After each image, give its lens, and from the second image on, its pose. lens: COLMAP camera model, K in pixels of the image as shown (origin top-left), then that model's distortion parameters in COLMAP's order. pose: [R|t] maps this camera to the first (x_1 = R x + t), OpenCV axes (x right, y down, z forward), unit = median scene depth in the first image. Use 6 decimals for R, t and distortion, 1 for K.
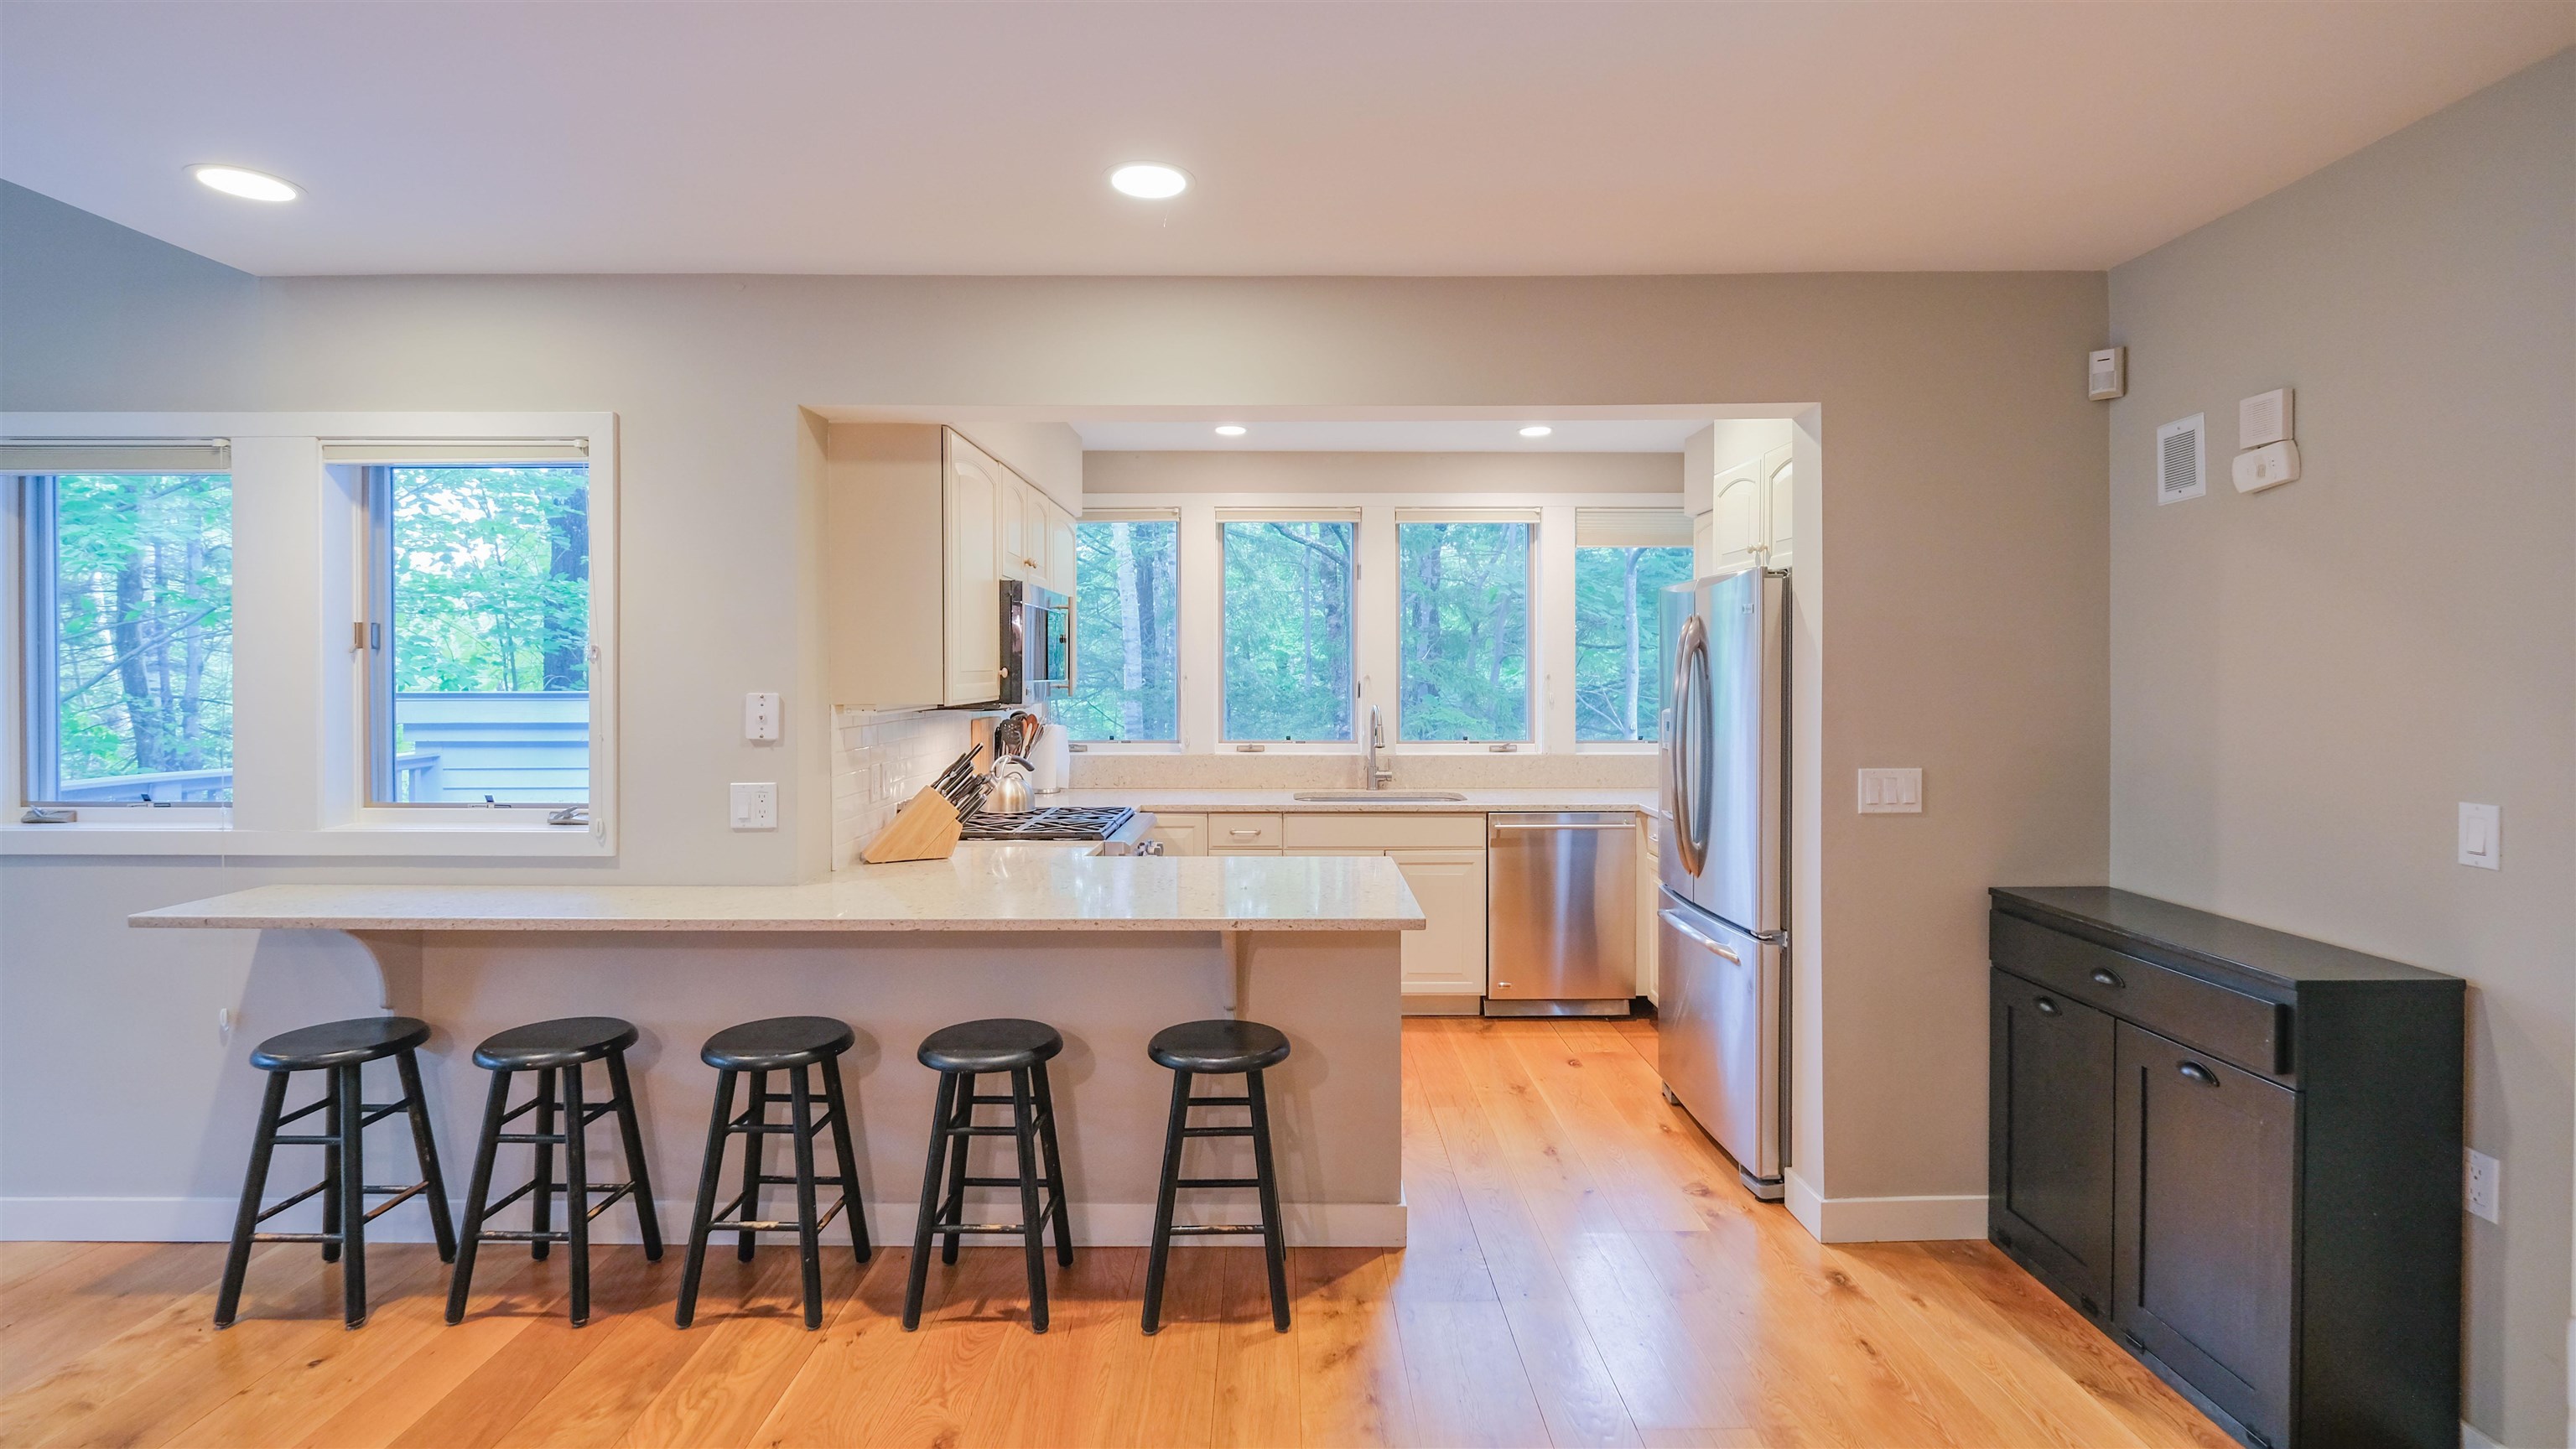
lens RADIAL K [[1178.7, 0, 1299.8], [0, 1178.7, 661.3], [0, 0, 1]] dist [-0.001524, -0.000145]
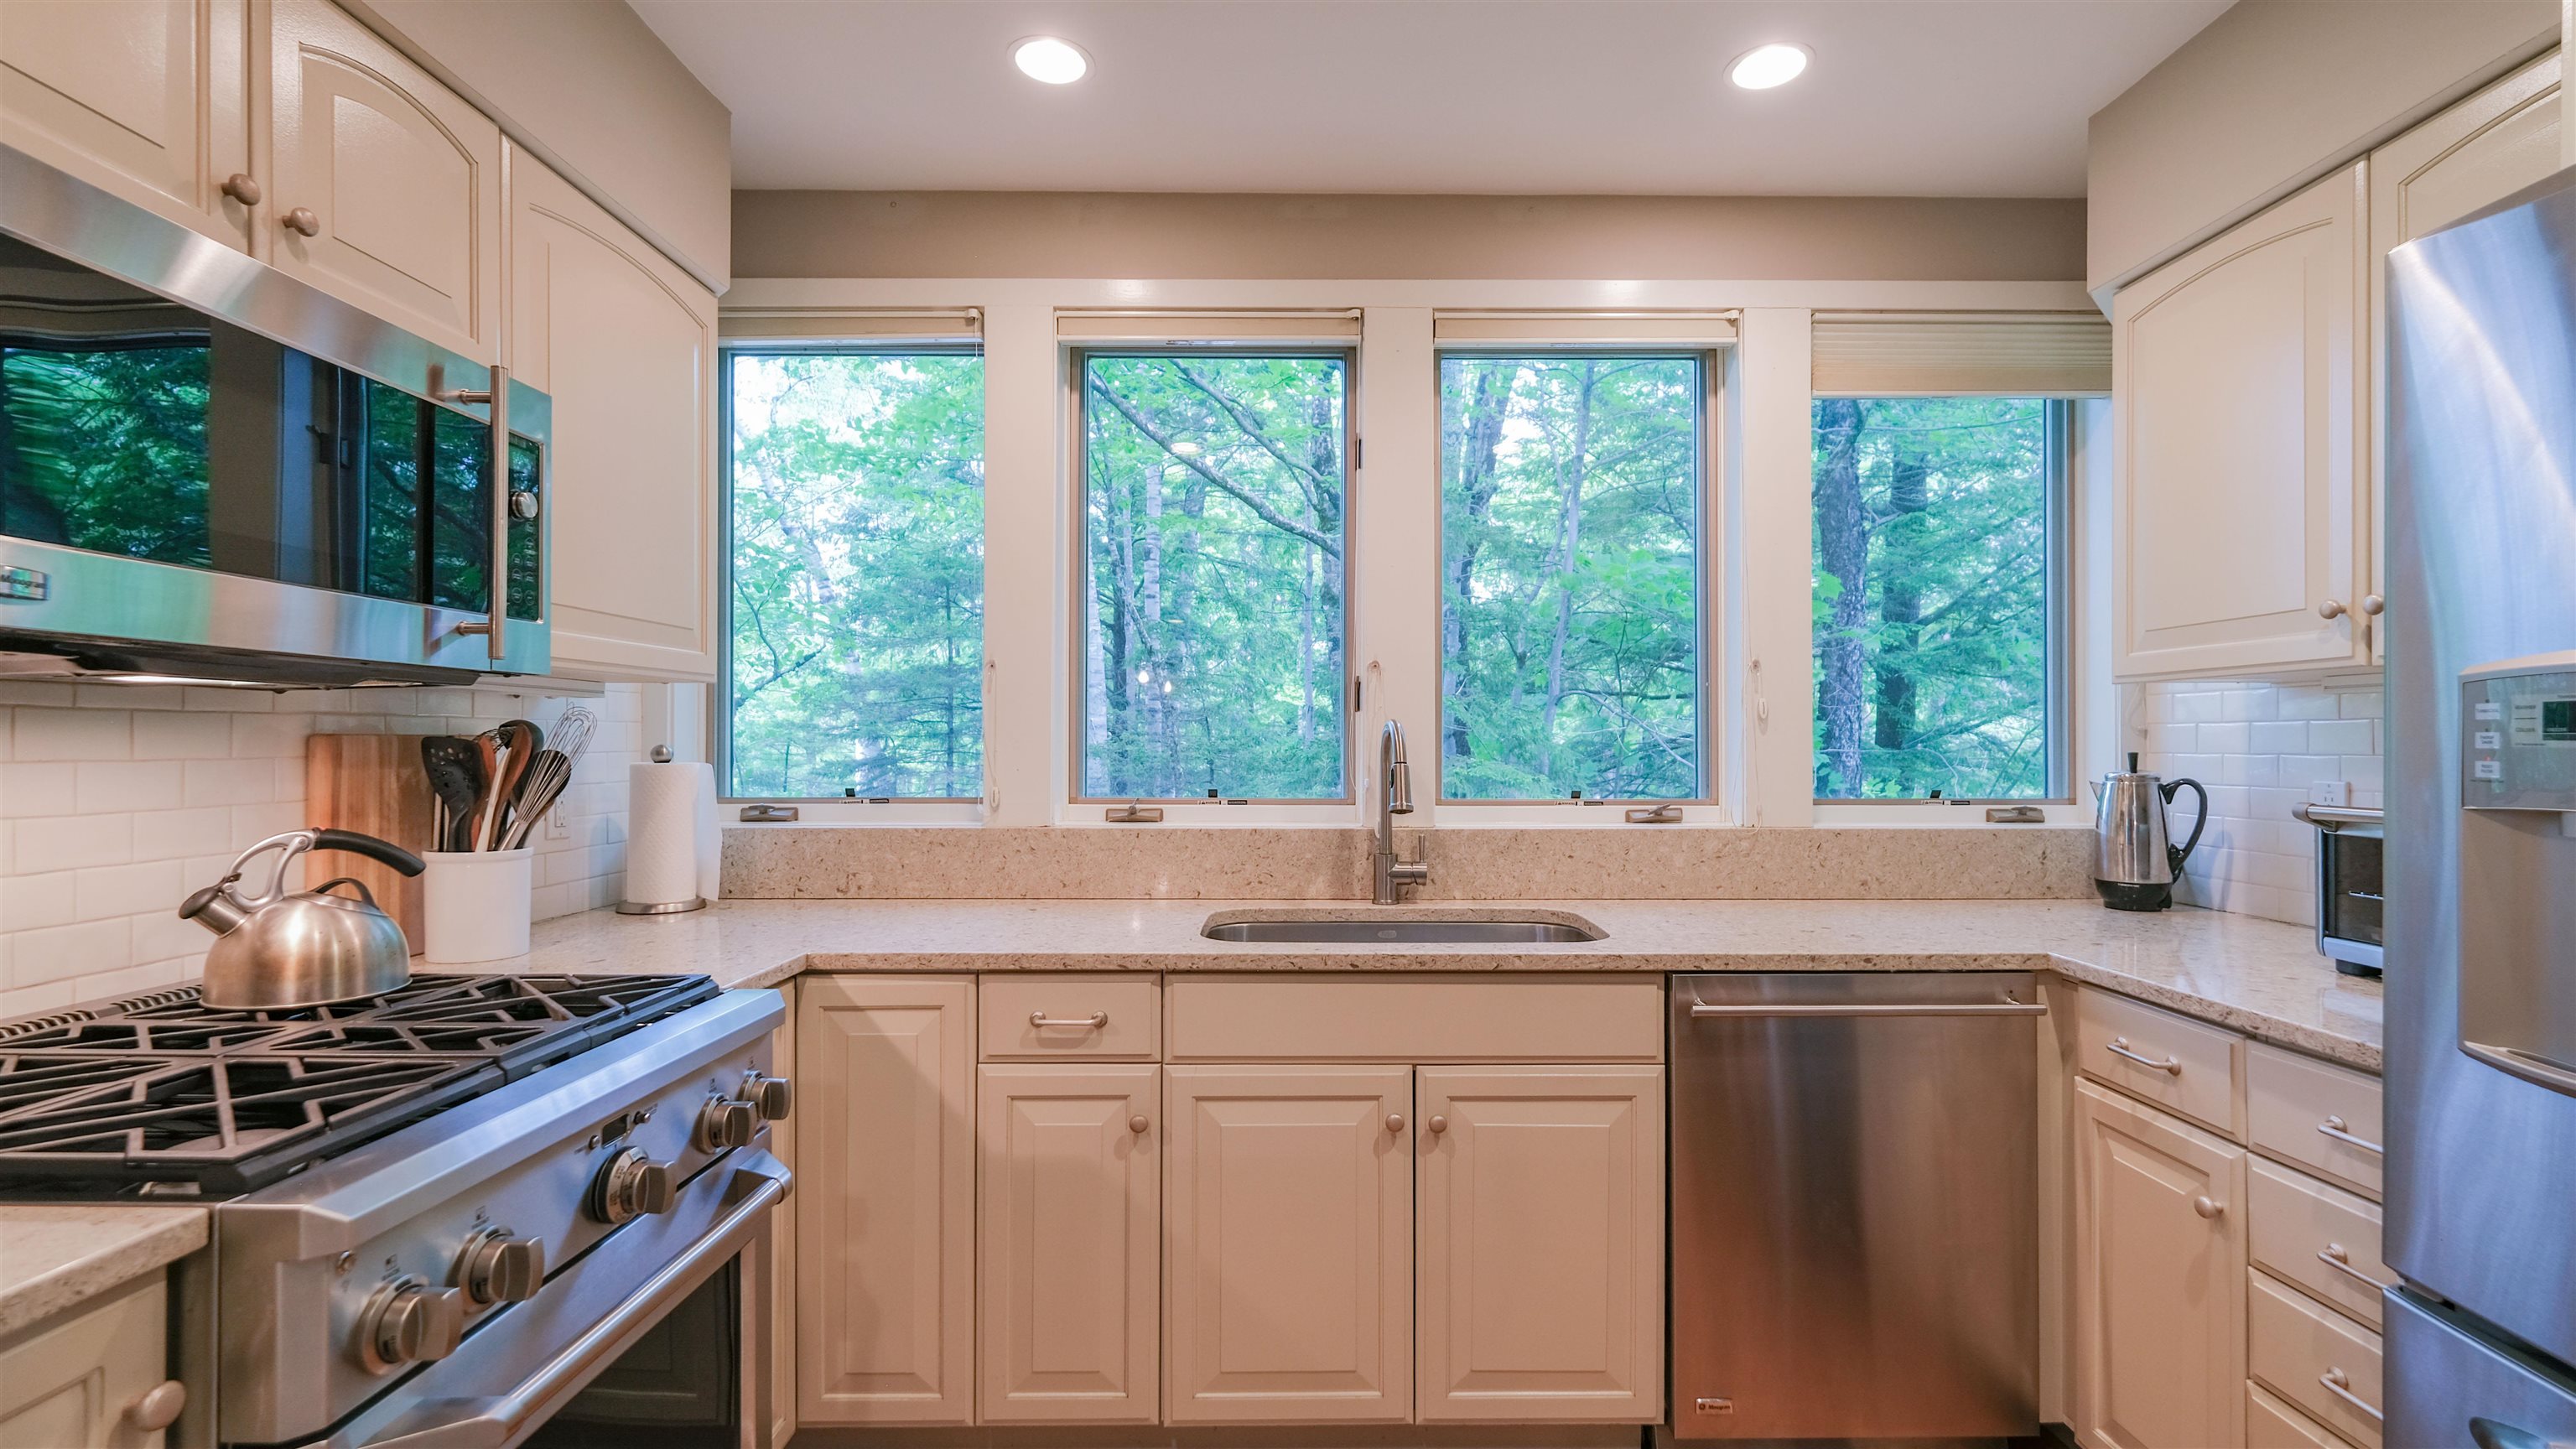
lens RADIAL K [[1088.9, 0, 1325.5], [0, 1088.9, 738.5], [0, 0, 1]] dist [0.000029, 0.000063]
pose [[0.999990, 0.002019, 0.003967, 0.040875], [-0.002037, 0.999987, 0.004648, 0.047249], [-0.003957, -0.004656, 0.999981, 0.643271]]
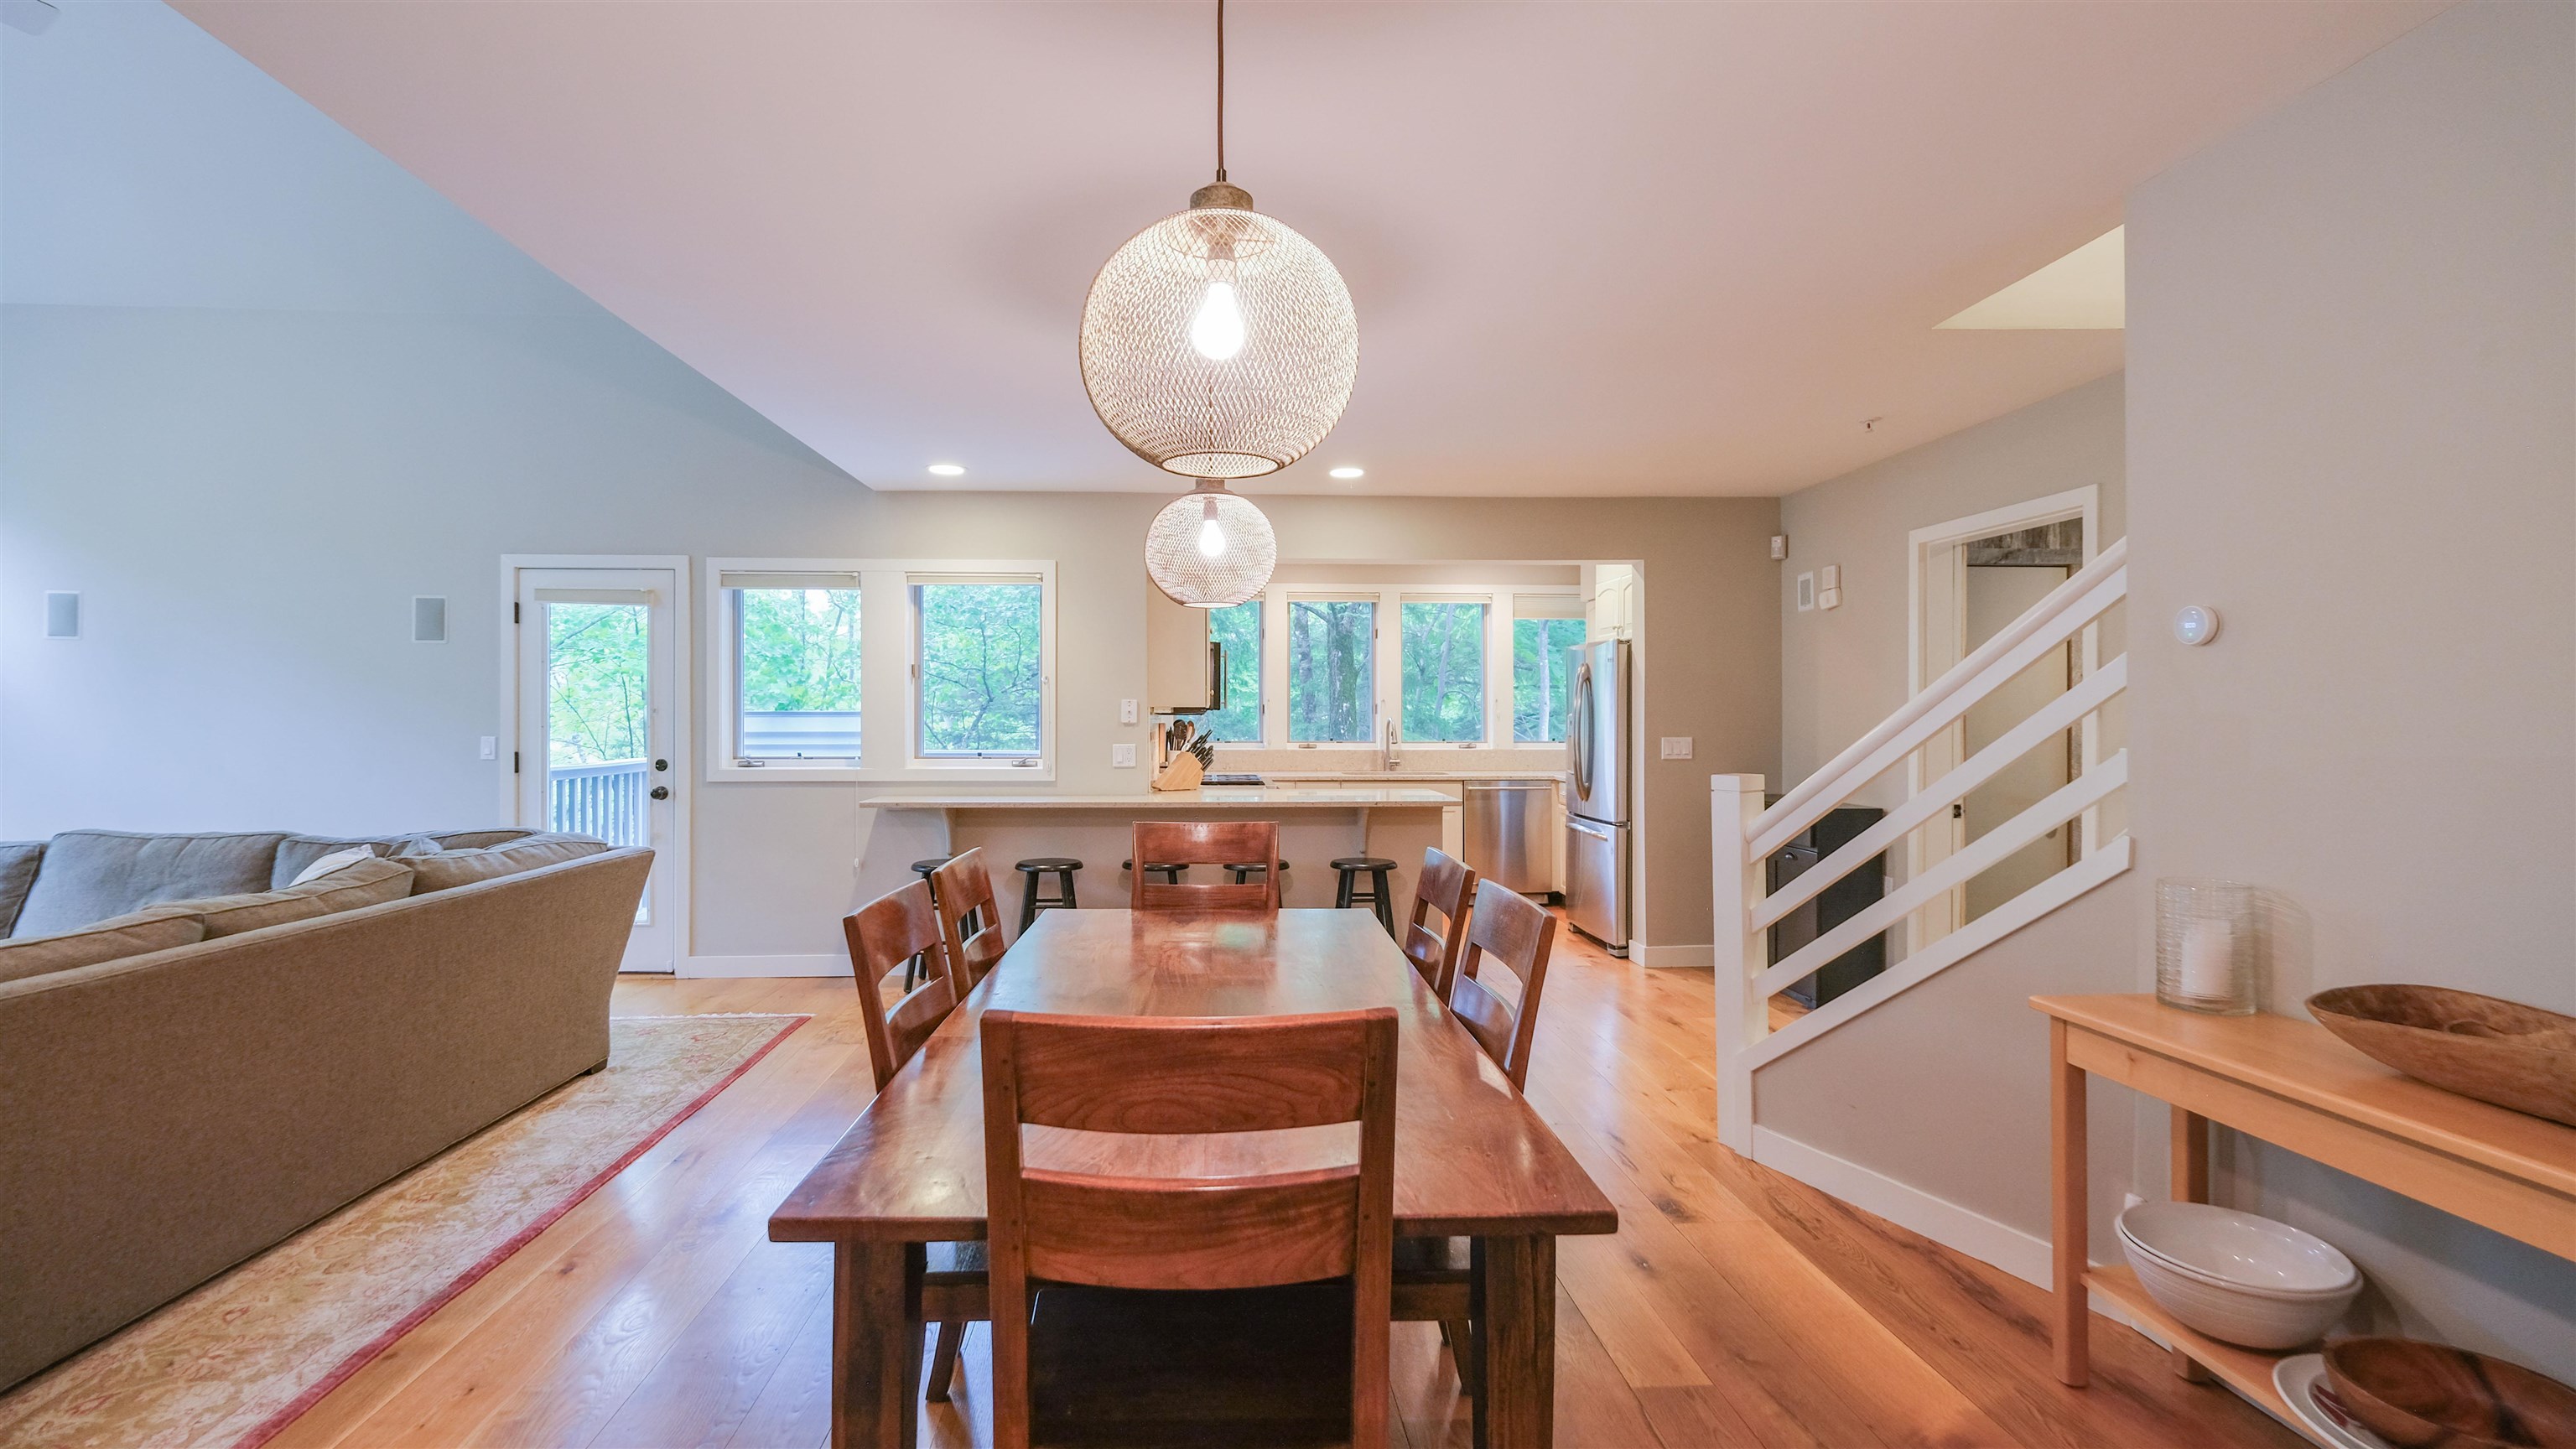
lens RADIAL K [[1134.6, 0, 1292.8], [0, 1134.6, 690.6], [0, 0, 1]] dist [0.001153, 0.000171]
pose [[0.997941, 0.002860, 0.064073, -0.184351], [-0.002175, 0.999940, -0.010757, 0.019613], [-0.064100, 0.010595, 0.997887, -0.581264]]
